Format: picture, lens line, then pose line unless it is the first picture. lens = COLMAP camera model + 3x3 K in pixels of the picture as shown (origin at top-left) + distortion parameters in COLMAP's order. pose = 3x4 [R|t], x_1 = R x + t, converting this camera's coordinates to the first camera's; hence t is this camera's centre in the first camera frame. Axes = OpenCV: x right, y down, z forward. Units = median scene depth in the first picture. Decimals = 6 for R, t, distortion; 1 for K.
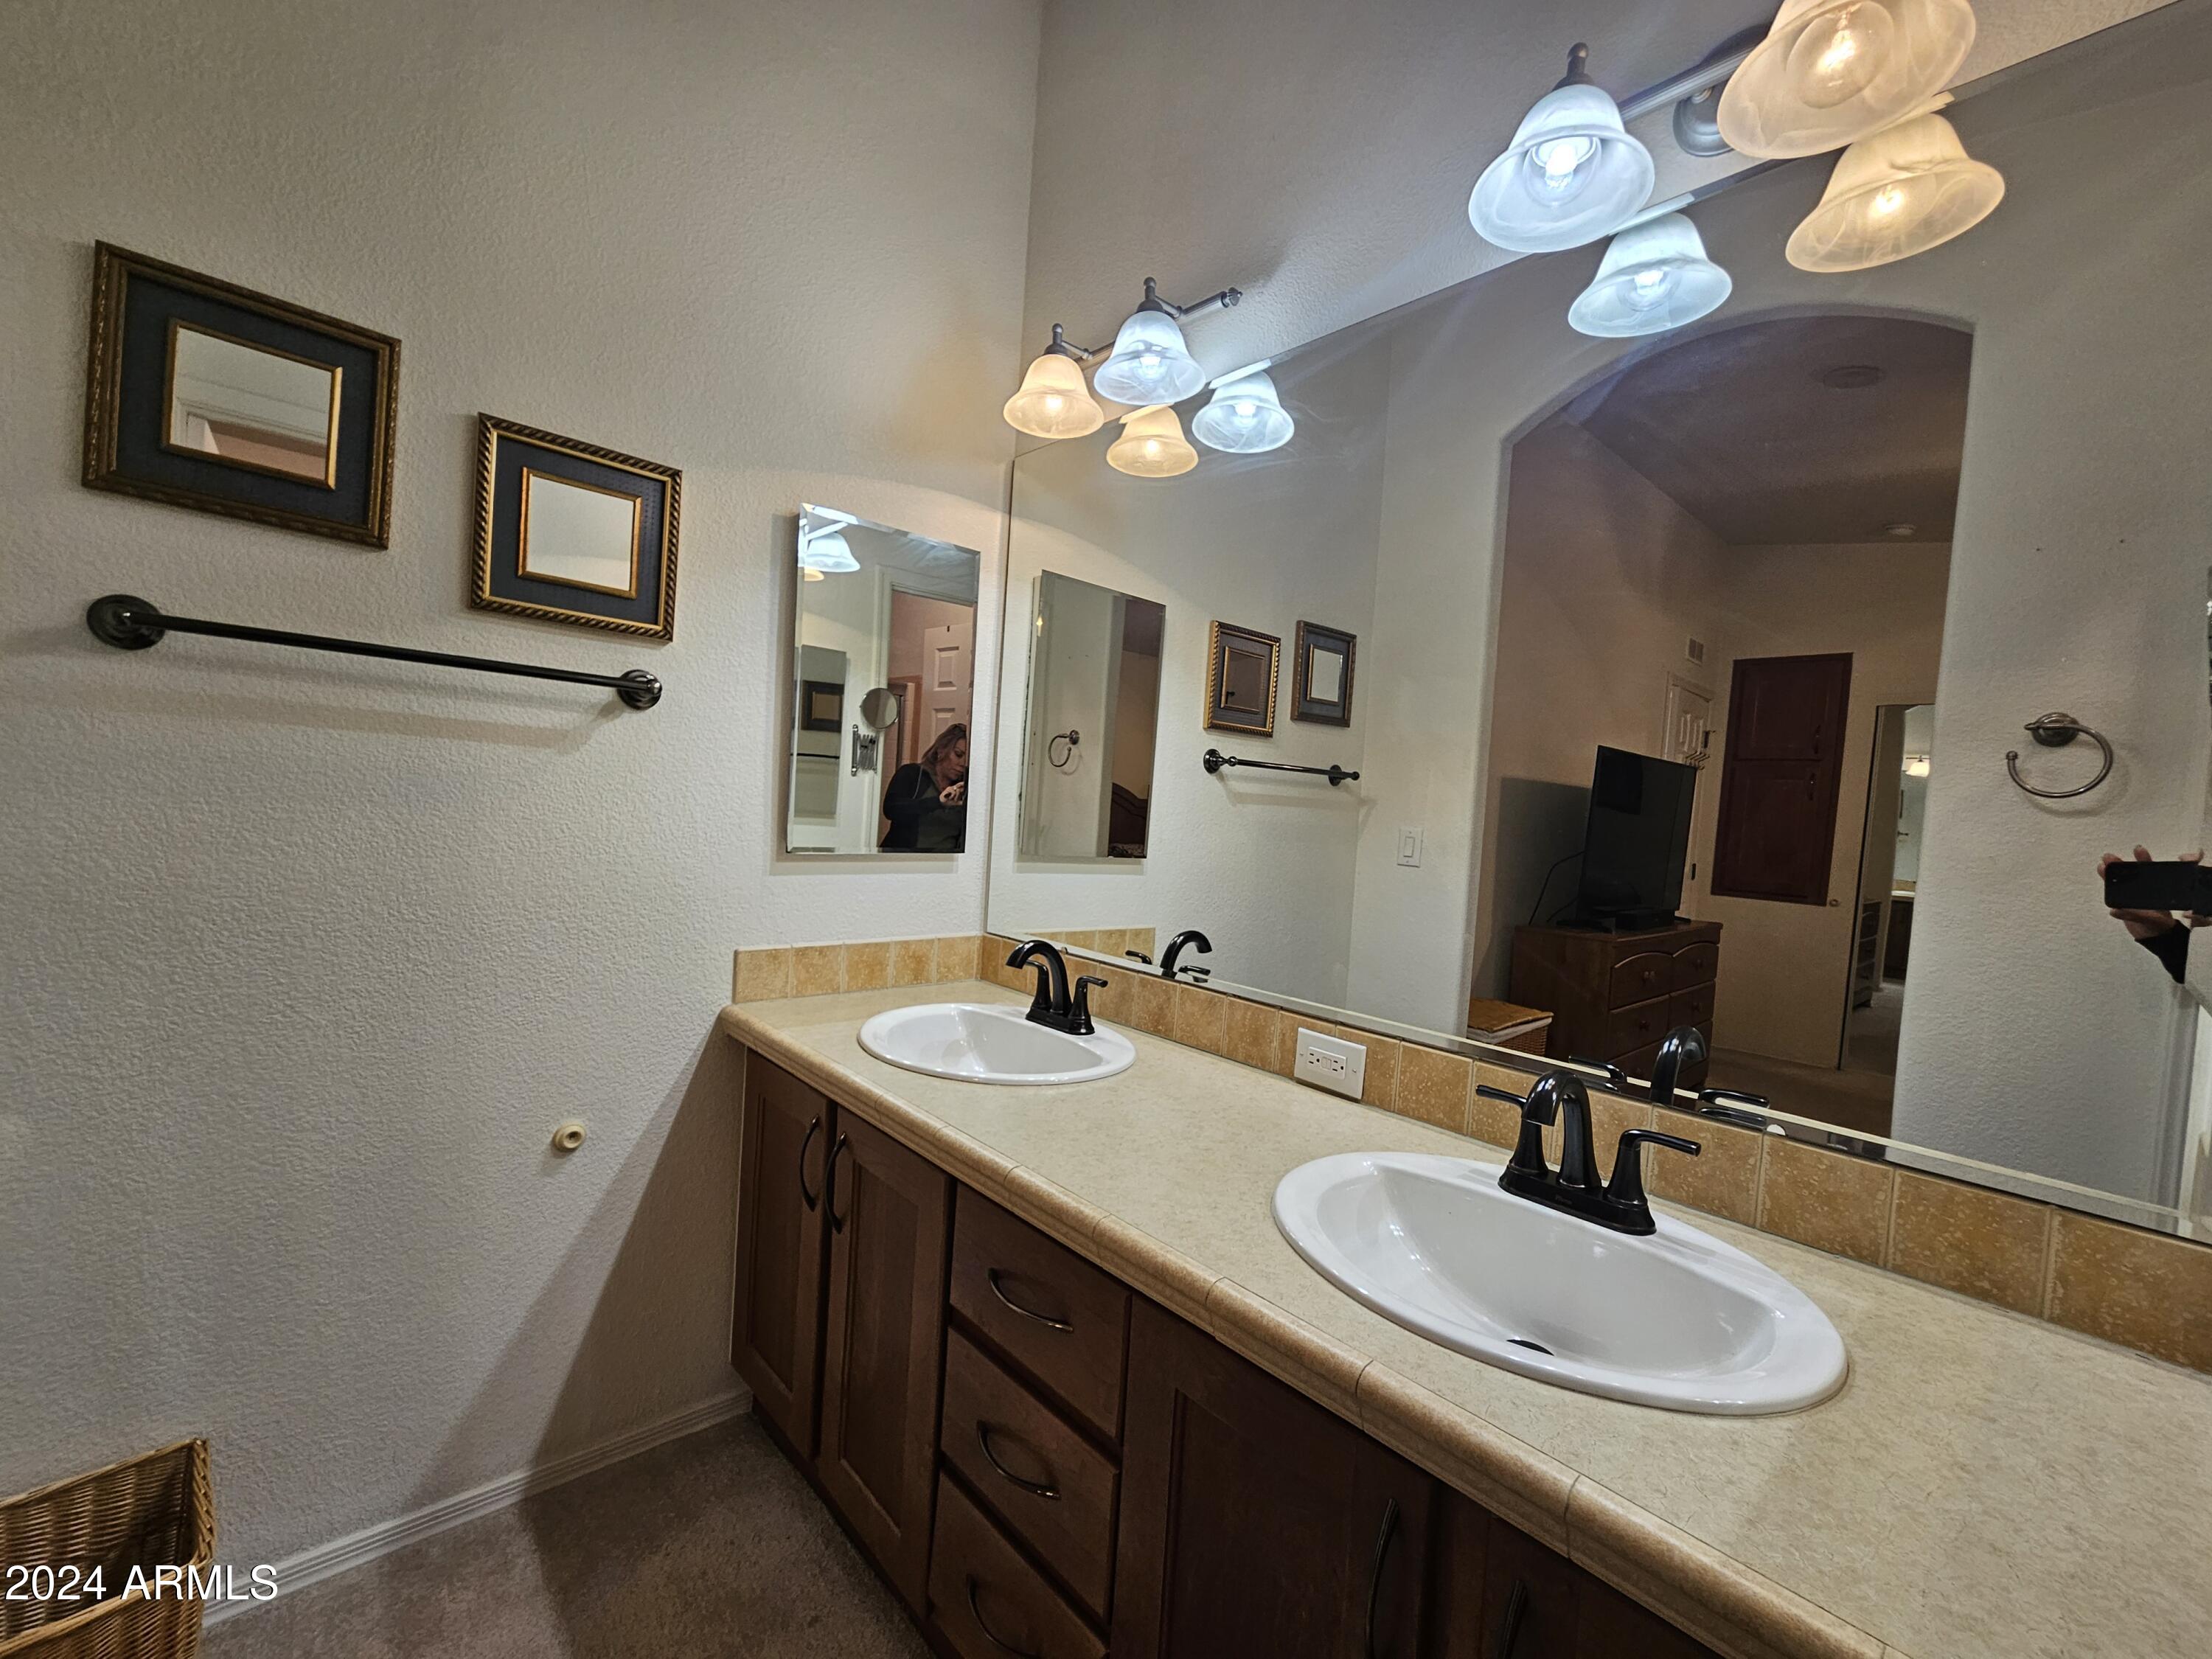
lens RADIAL K [[908.6, 0, 1105.2], [0, 908.6, 844.9], [0, 0, 1]] dist [-0.000798, 0.000189]
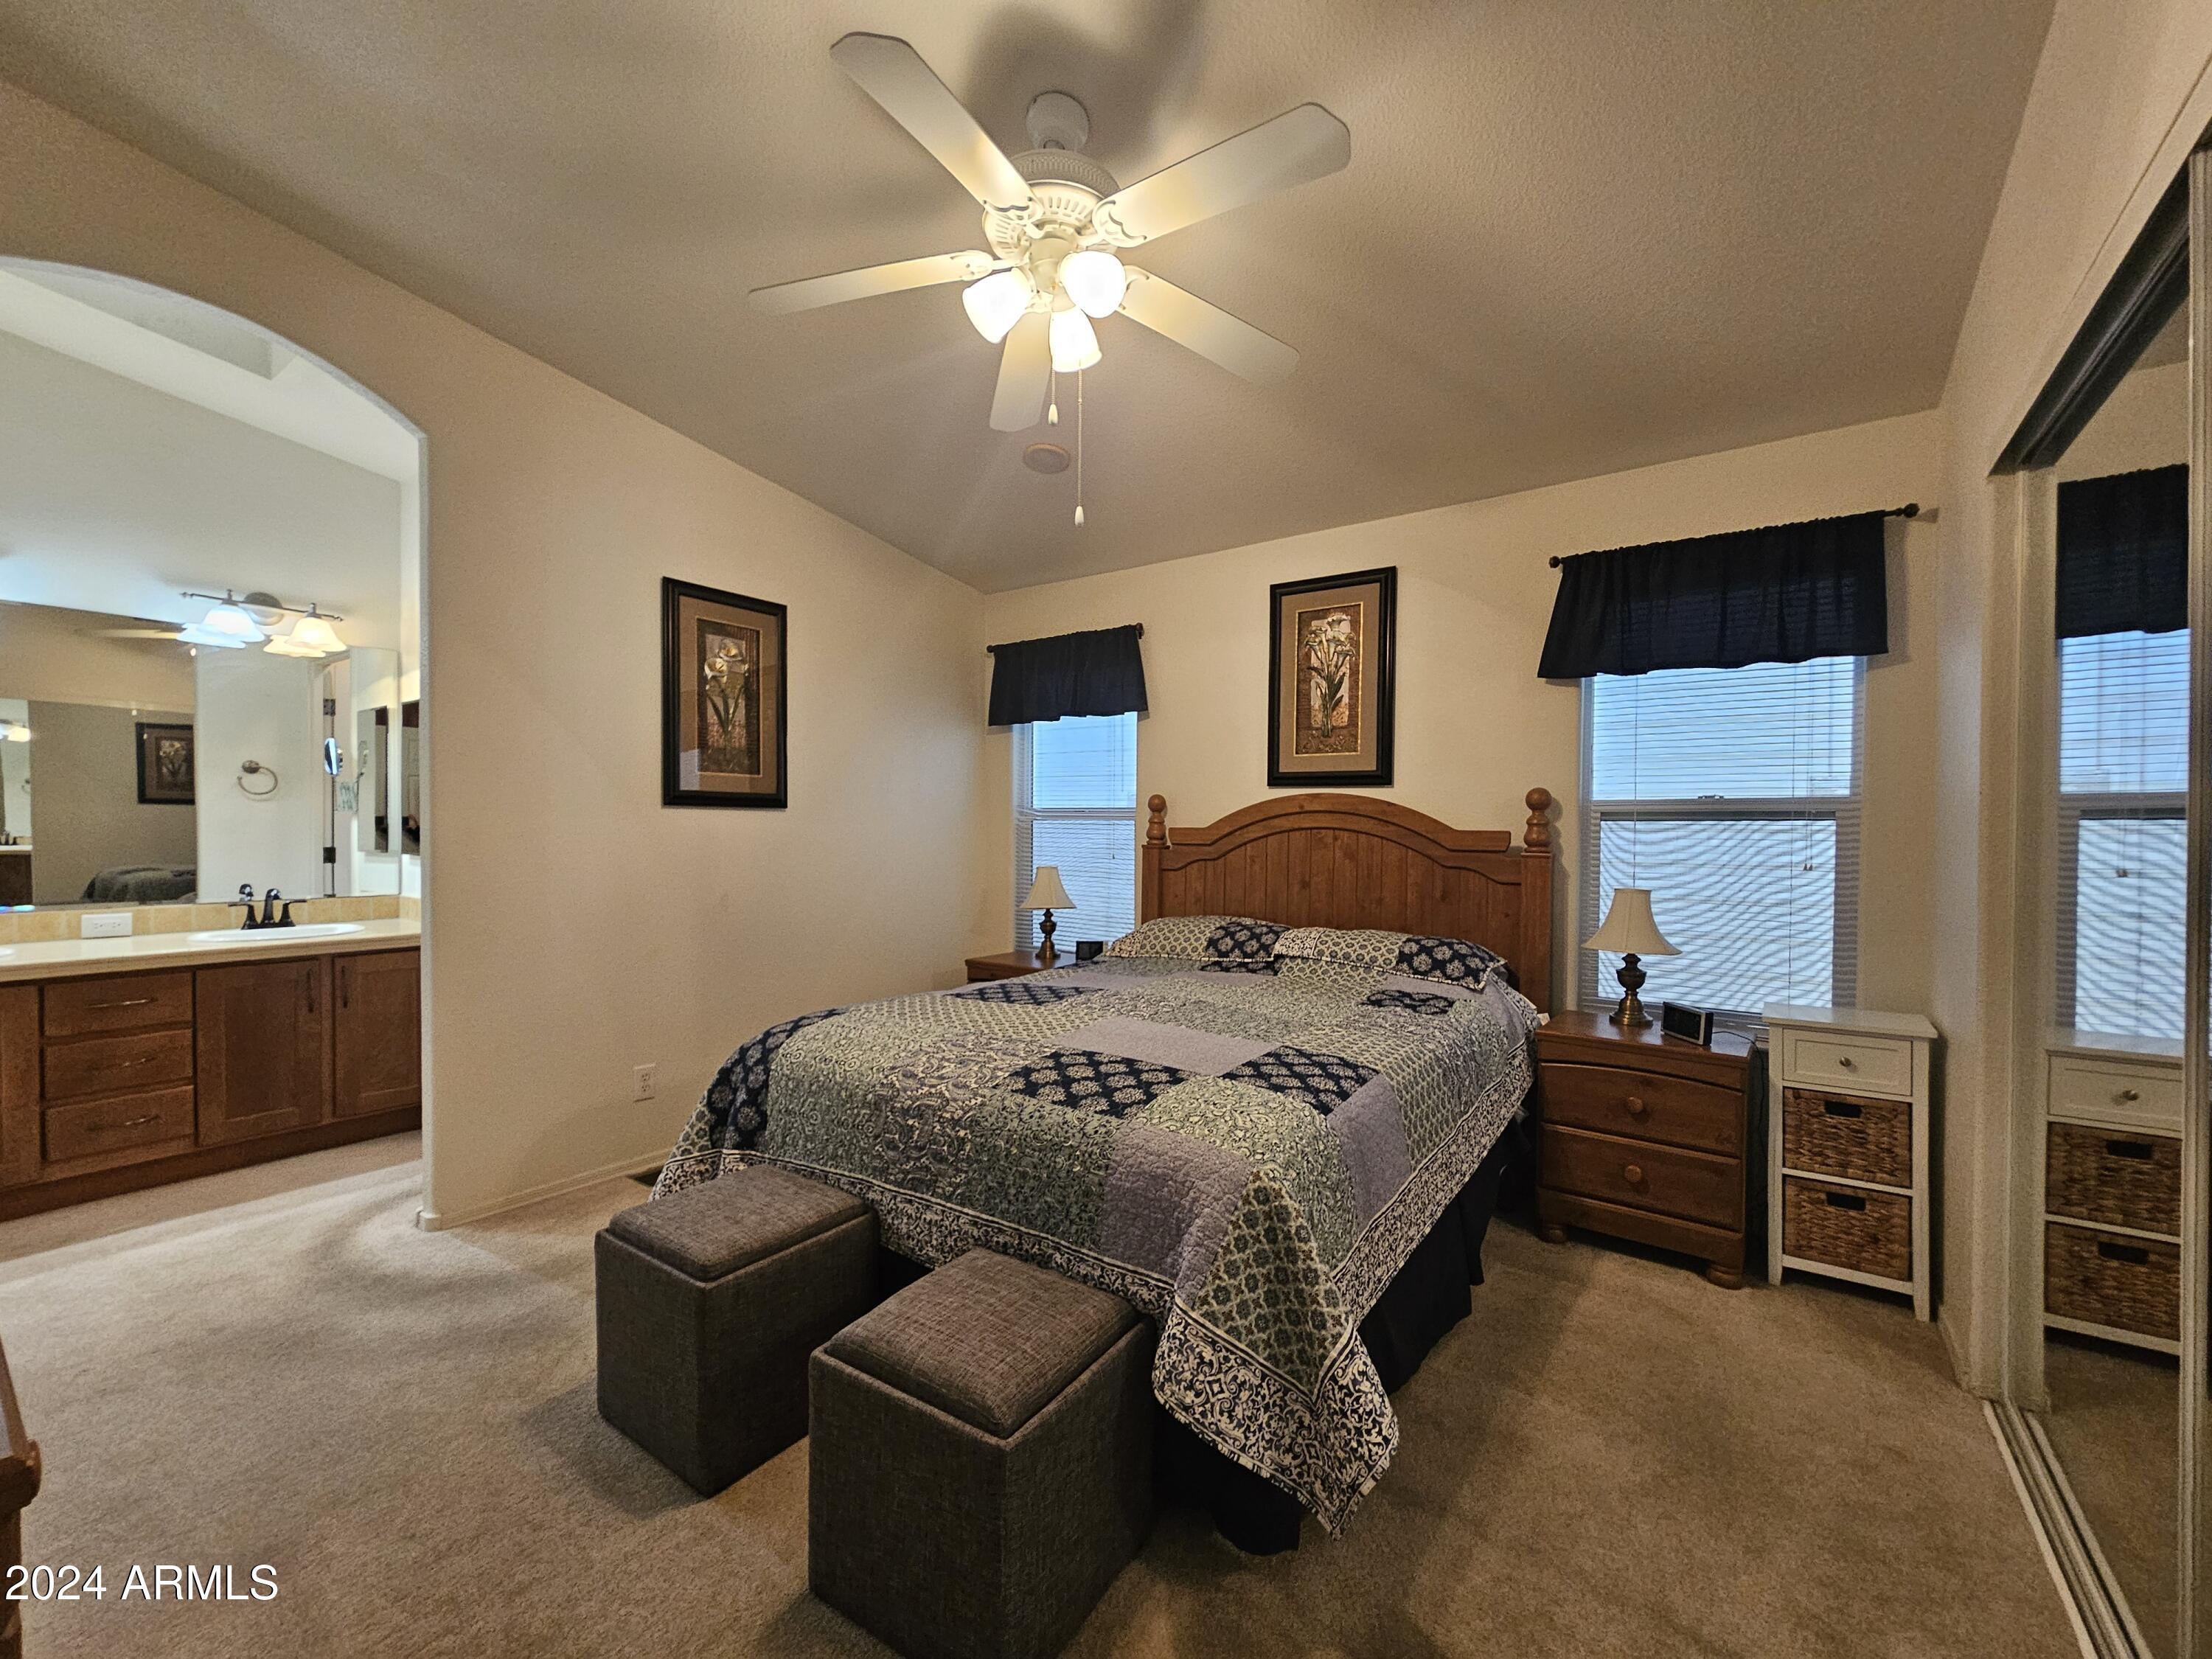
lens RADIAL K [[908.6, 0, 1105.2], [0, 908.6, 844.9], [0, 0, 1]] dist [-0.000798, 0.000189]
pose [[-0.217055, -0.095496, 0.971477, -2.316109], [0.008923, 0.994968, 0.099798, -0.163461], [-0.976119, 0.030330, -0.215111, -0.933380]]
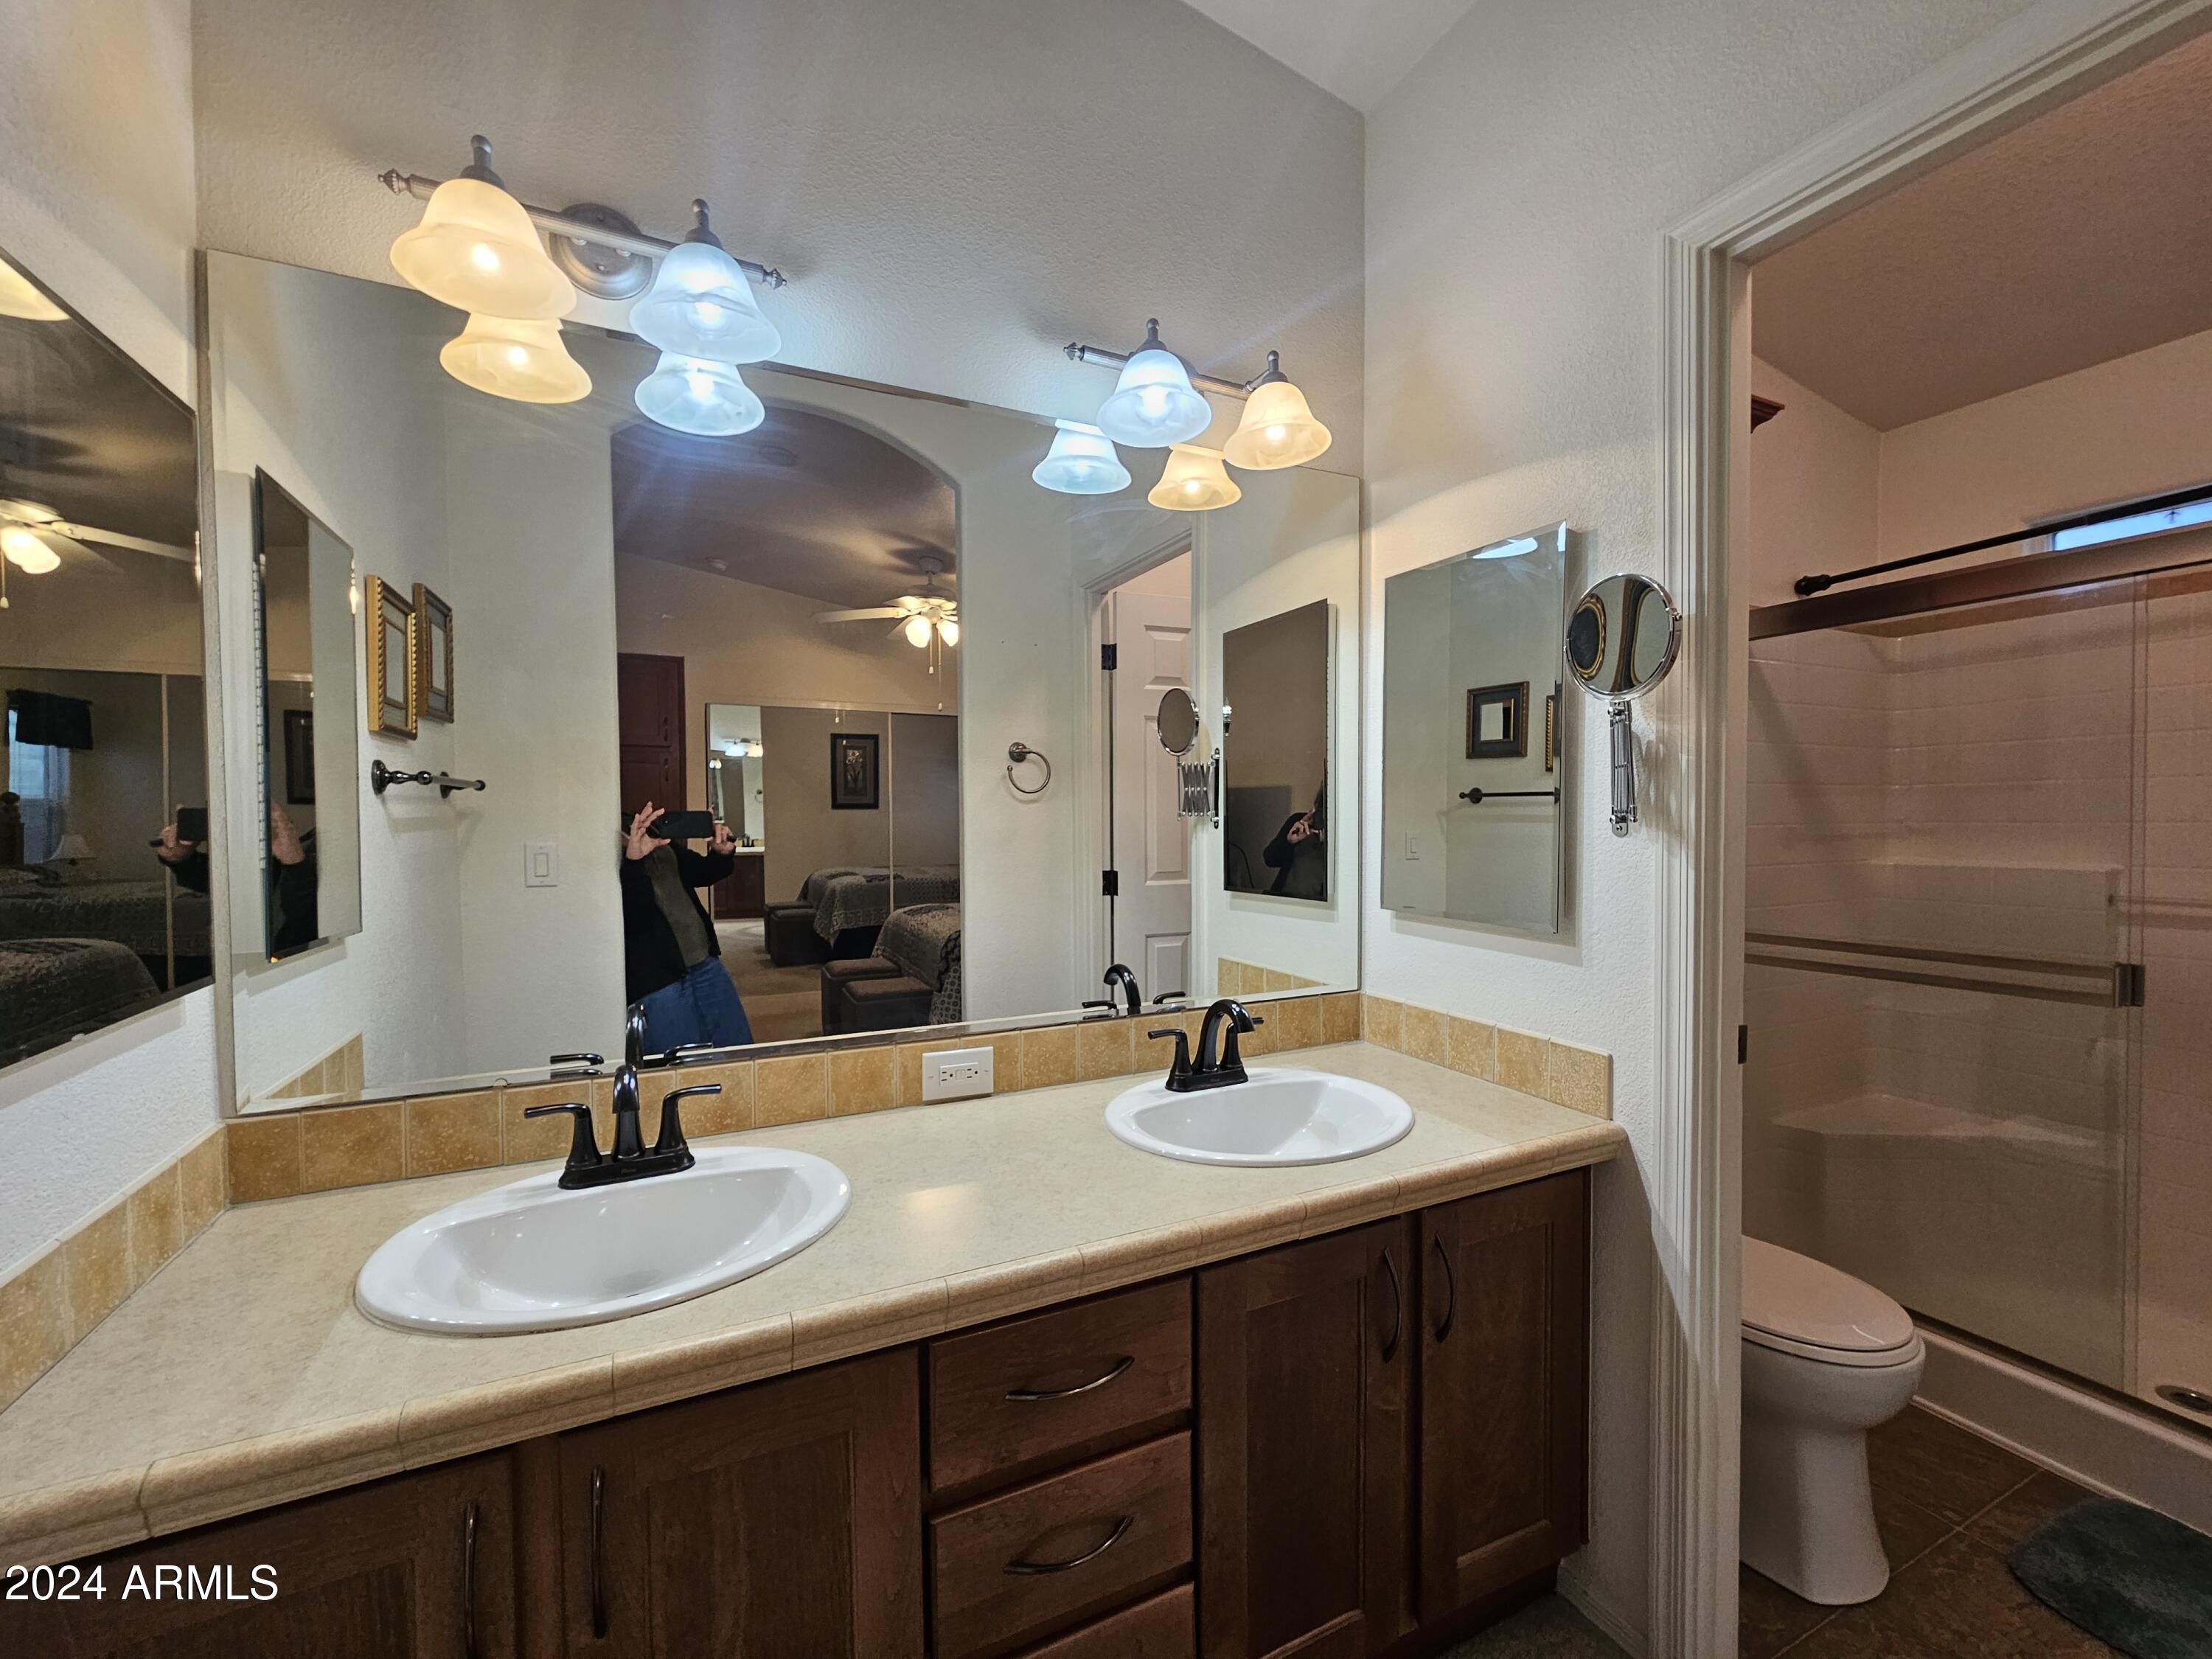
lens RADIAL K [[899.7, 0, 1075.4], [0, 899.7, 850.7], [0, 0, 1]] dist [0.000522, 0.000146]
pose [[0.296661, -0.112075, 0.948384, -0.641845], [0.063744, 0.993199, 0.097431, -0.115293], [-0.952853, 0.031550, 0.301787, 0.459250]]
